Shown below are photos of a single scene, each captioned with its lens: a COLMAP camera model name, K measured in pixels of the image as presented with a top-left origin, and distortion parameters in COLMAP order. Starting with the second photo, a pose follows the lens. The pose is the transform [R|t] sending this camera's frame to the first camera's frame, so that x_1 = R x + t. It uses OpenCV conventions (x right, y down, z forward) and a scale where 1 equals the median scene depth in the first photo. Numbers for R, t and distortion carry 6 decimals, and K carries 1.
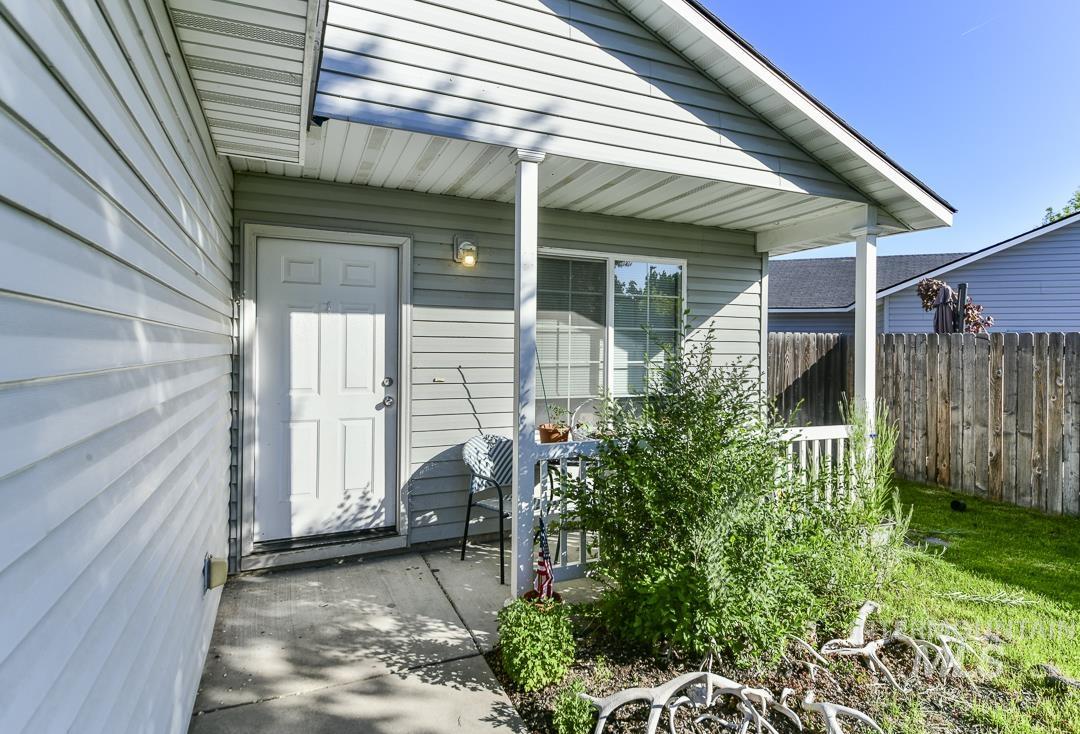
lens RADIAL K [[591.1, 0, 568.1], [0, 591.1, 344.0], [0, 0, 1]] dist [0.029391, -0.003236]
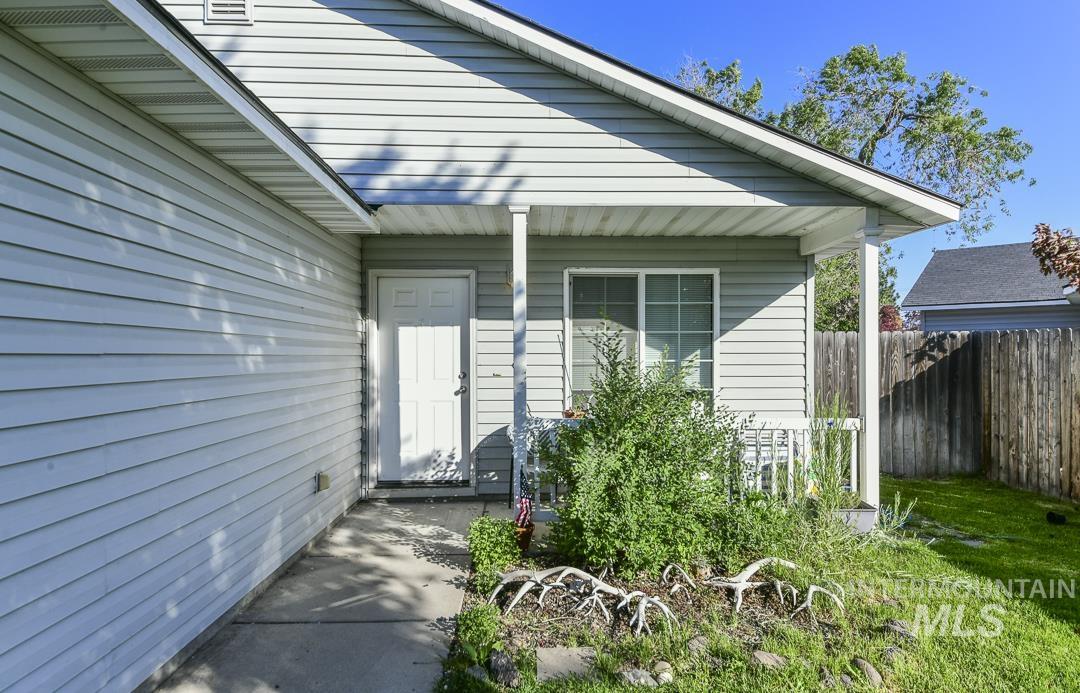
lens RADIAL K [[599.5, 0, 543.1], [0, 599.5, 352.7], [0, 0, 1]] dist [0.026737, -0.000480]
pose [[0.918664, -0.011975, -0.394859, 0.419671], [0.012507, 0.999921, -0.001227, 0.015597], [0.394843, -0.003811, 0.918741, -0.207365]]
